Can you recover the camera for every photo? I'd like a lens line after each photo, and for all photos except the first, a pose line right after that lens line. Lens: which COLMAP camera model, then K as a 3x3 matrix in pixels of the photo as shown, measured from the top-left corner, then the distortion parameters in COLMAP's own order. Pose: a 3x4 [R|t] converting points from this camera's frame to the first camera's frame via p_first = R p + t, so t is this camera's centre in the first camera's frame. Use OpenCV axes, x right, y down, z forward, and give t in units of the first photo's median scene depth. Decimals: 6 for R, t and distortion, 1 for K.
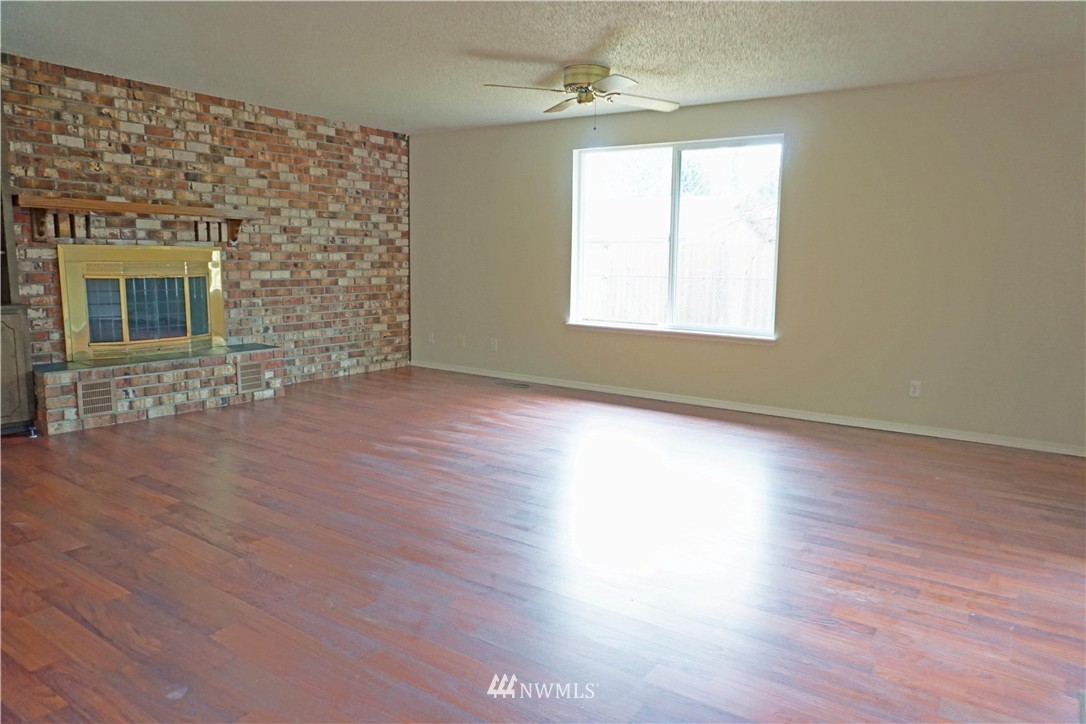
lens RADIAL K [[723.3, 0, 544.2], [0, 723.3, 359.3], [0, 0, 1]] dist [-0.010253, -0.000898]
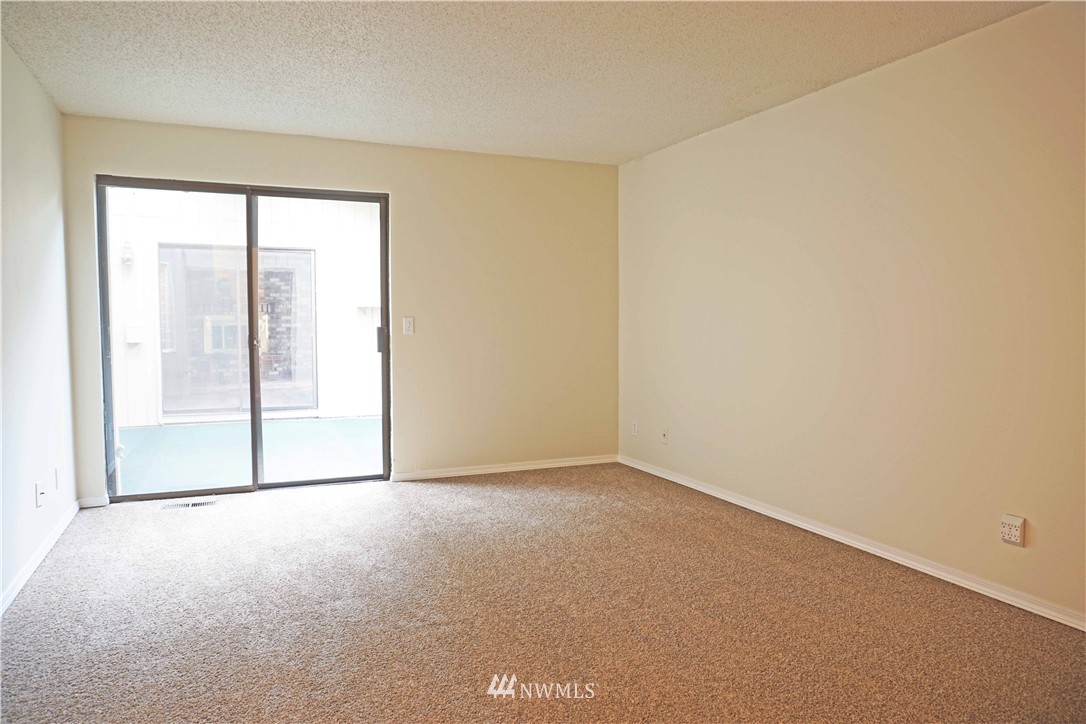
lens RADIAL K [[723.3, 0, 541.5], [0, 723.3, 363.4], [0, 0, 1]] dist [-0.010253, -0.000898]
pose [[0.850308, 0.018157, -0.525972, 1.675697], [-0.063056, 0.995720, -0.067566, 0.123822], [0.522494, 0.090618, 0.847814, -0.609157]]
